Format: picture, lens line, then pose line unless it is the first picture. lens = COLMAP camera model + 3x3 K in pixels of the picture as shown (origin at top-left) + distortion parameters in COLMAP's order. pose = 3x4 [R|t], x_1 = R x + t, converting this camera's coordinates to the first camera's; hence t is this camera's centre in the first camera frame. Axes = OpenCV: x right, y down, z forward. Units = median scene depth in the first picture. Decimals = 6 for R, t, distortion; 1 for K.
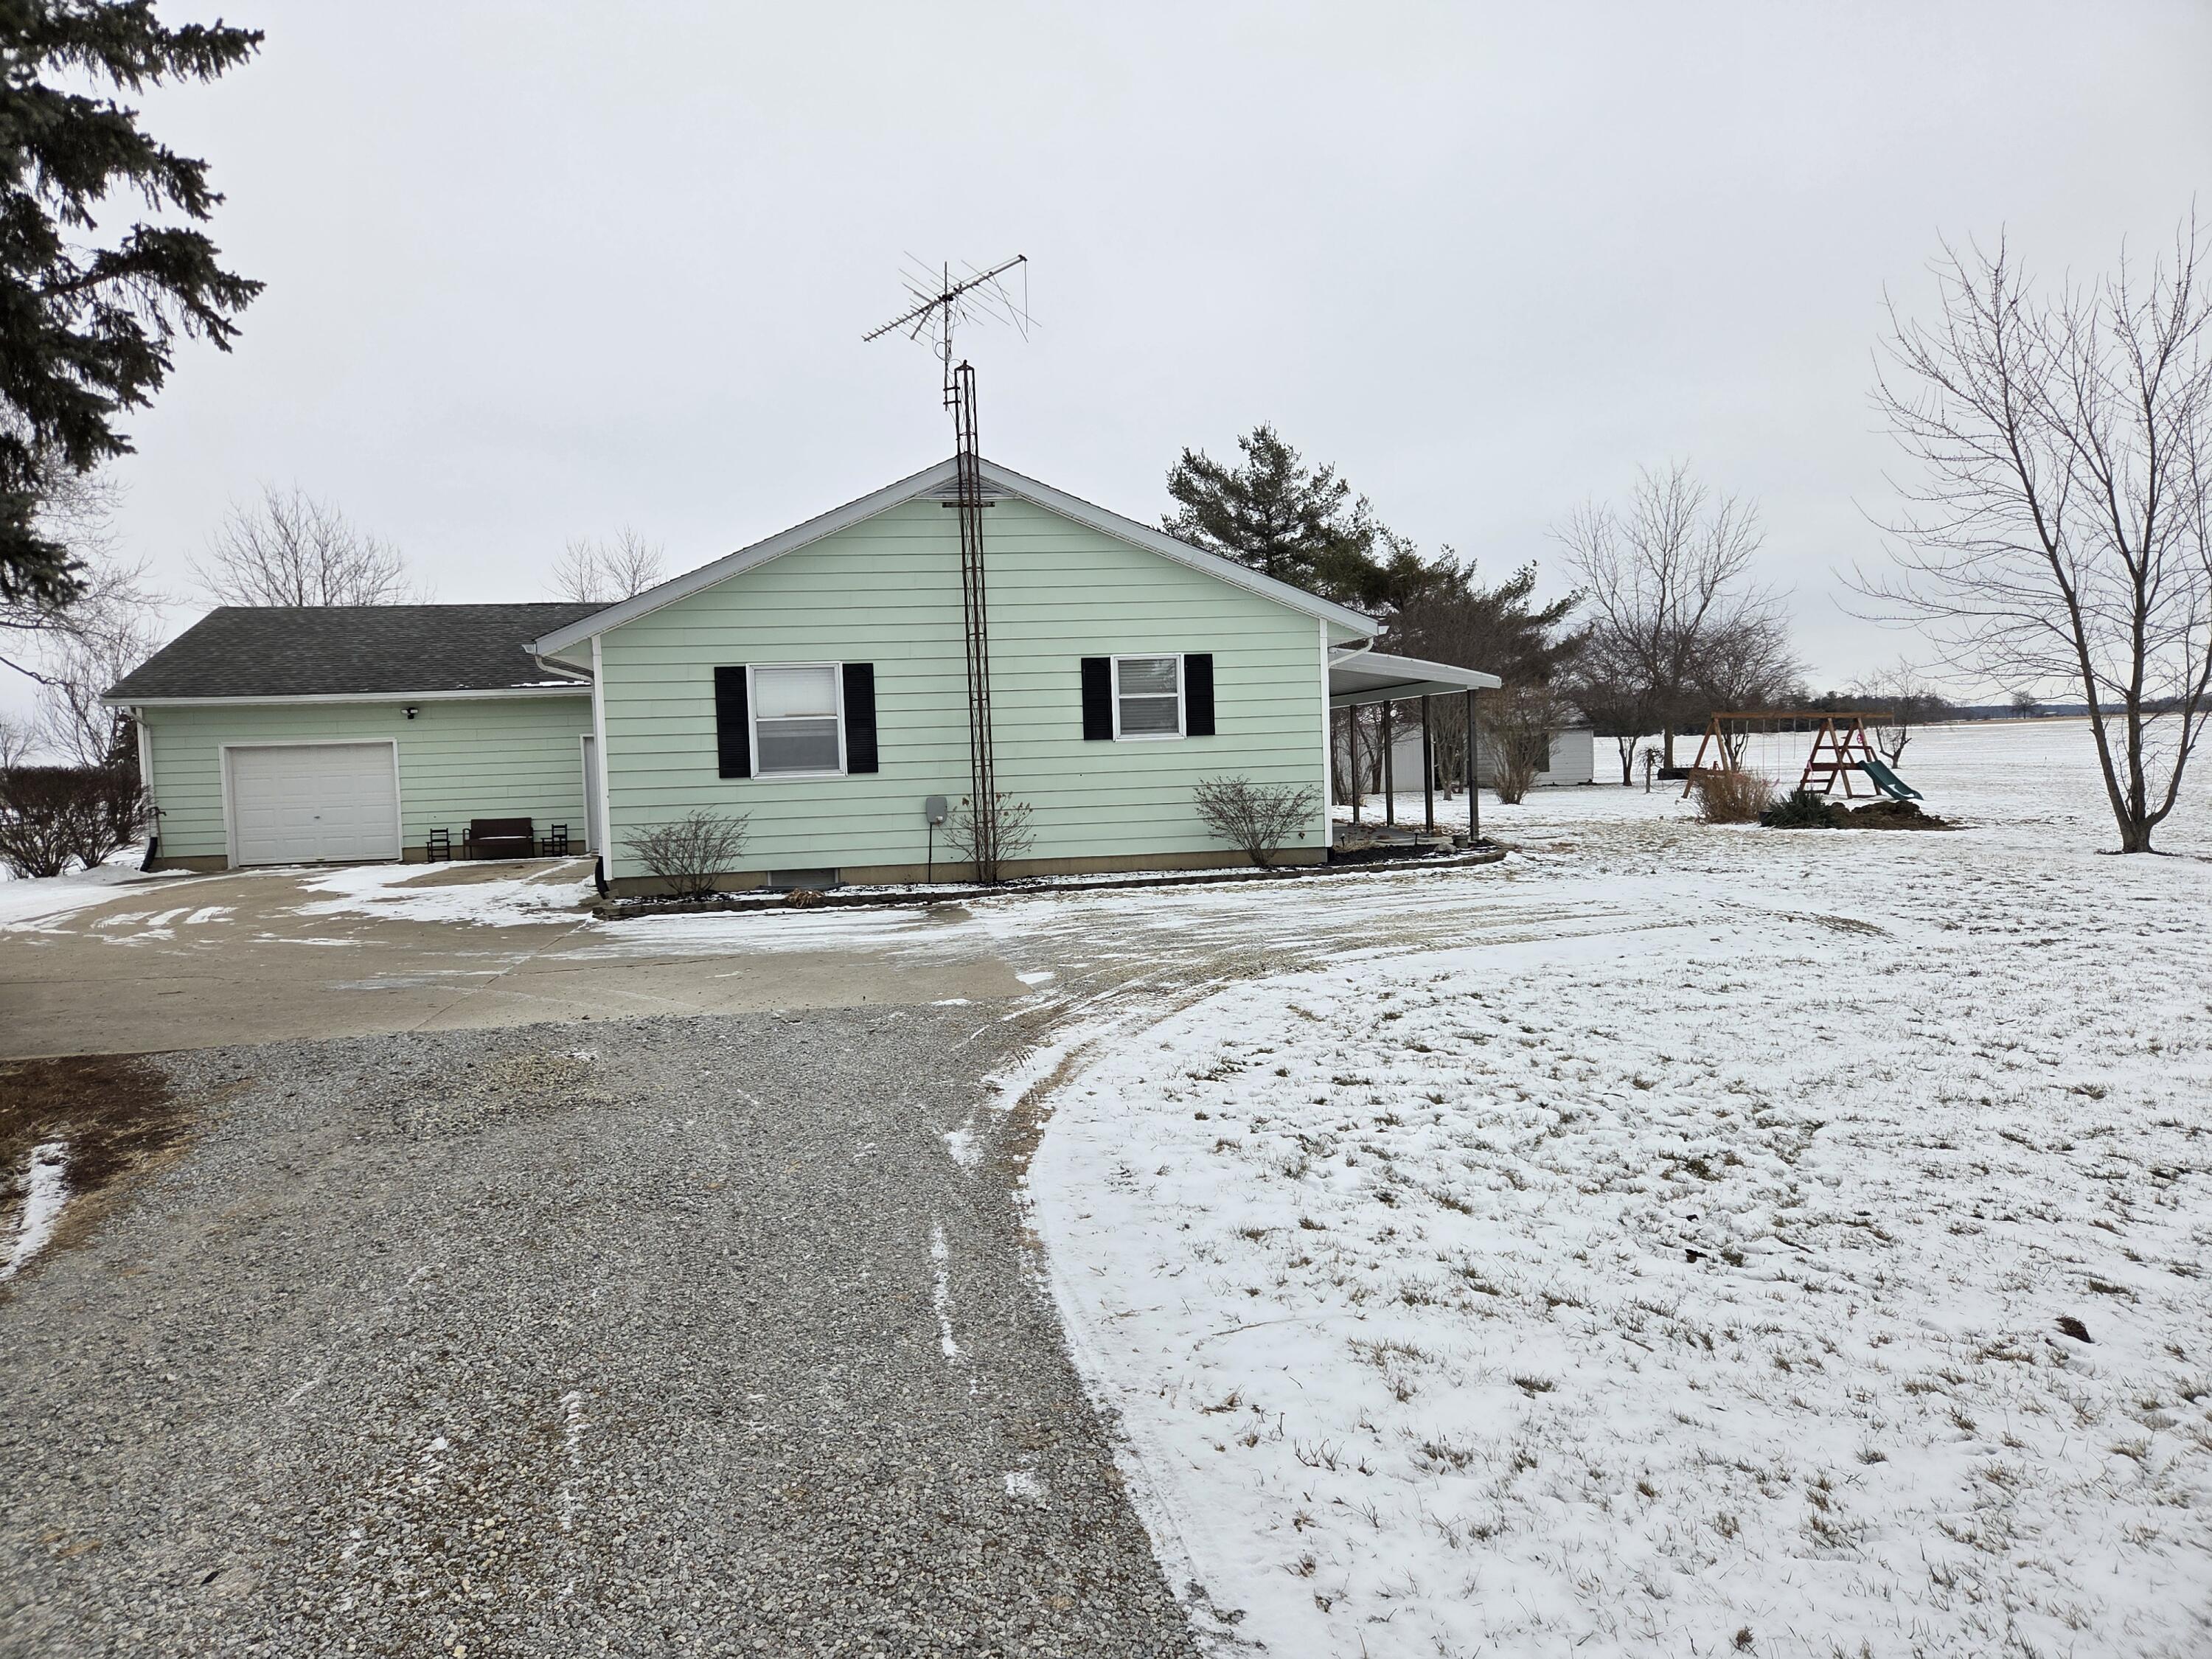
lens RADIAL K [[1442.4, 0, 1106.0], [0, 1442.4, 829.5], [0, 0, 1]] dist [0.044815, -0.005140]
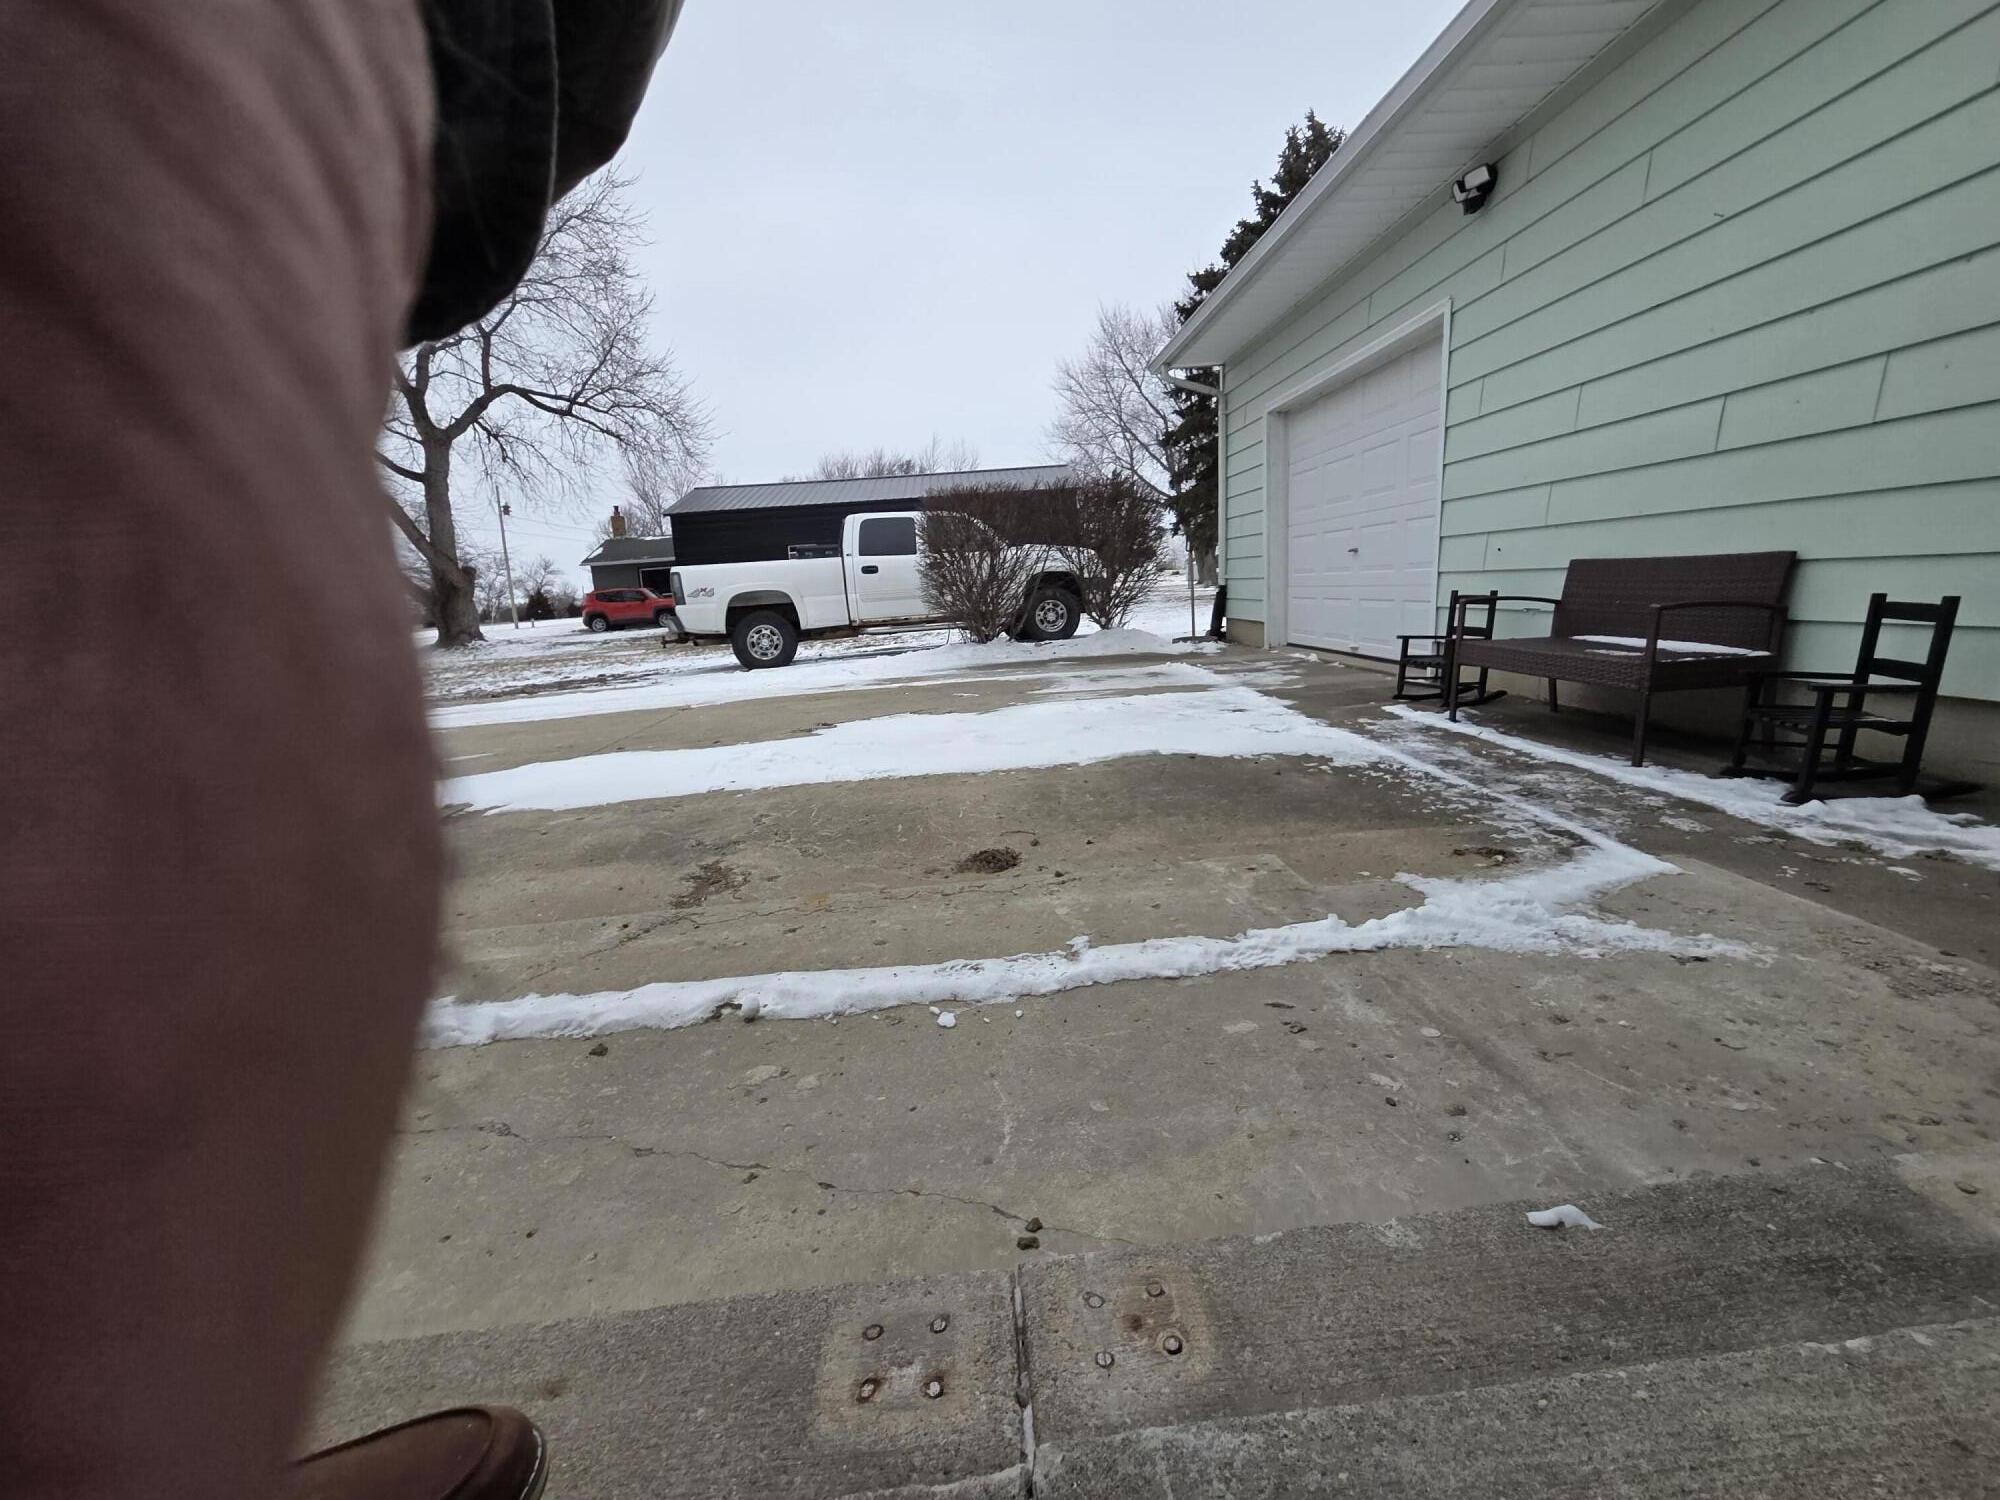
lens RADIAL K [[803.8, 0, 1001.8], [0, 803.8, 761.6], [0, 0, 1]] dist [0.002359, -0.000095]
pose [[-0.067794, 0.255847, -0.964337, -0.409303], [0.017134, 0.966717, 0.255274, -0.015196], [0.997552, 0.000783, -0.069921, 1.323748]]
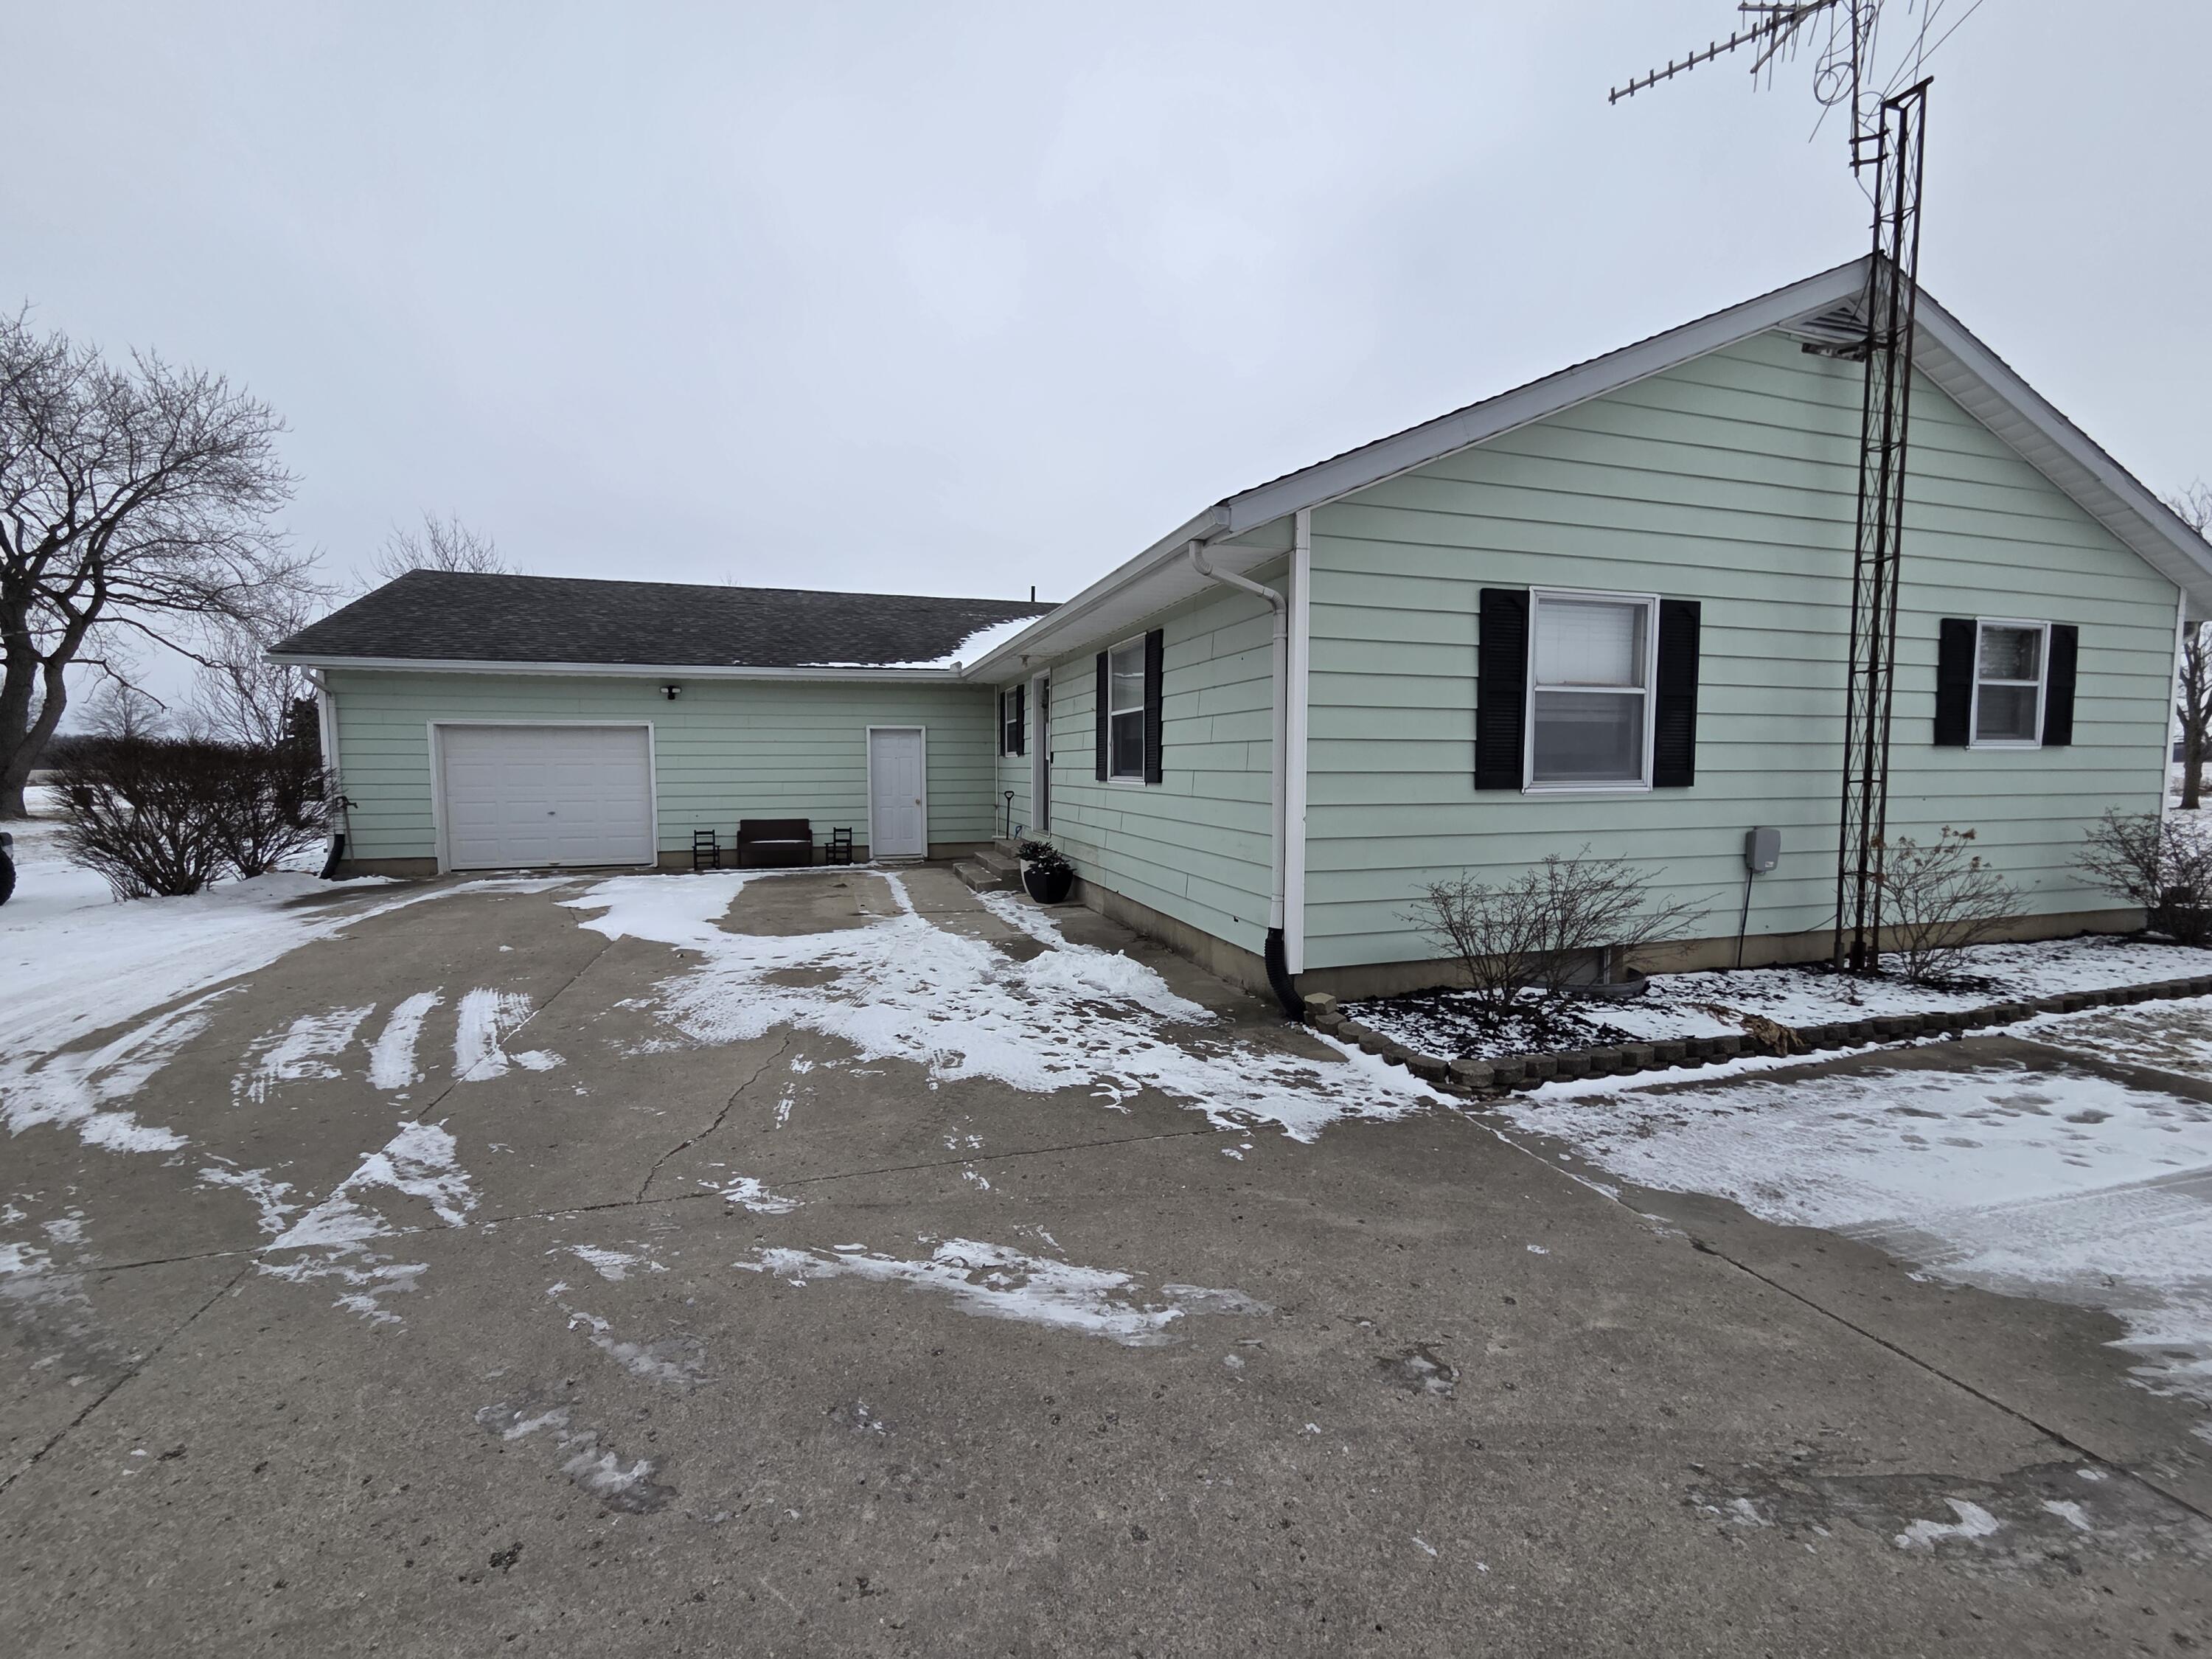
lens RADIAL K [[889.0, 0, 1108.0], [0, 889.0, 842.4], [0, 0, 1]] dist [0.002359, -0.000095]
pose [[0.987824, 0.019845, 0.154303, -0.441620], [-0.024528, 0.999293, 0.028506, -0.020321], [-0.153628, -0.031944, 0.987612, 0.651053]]
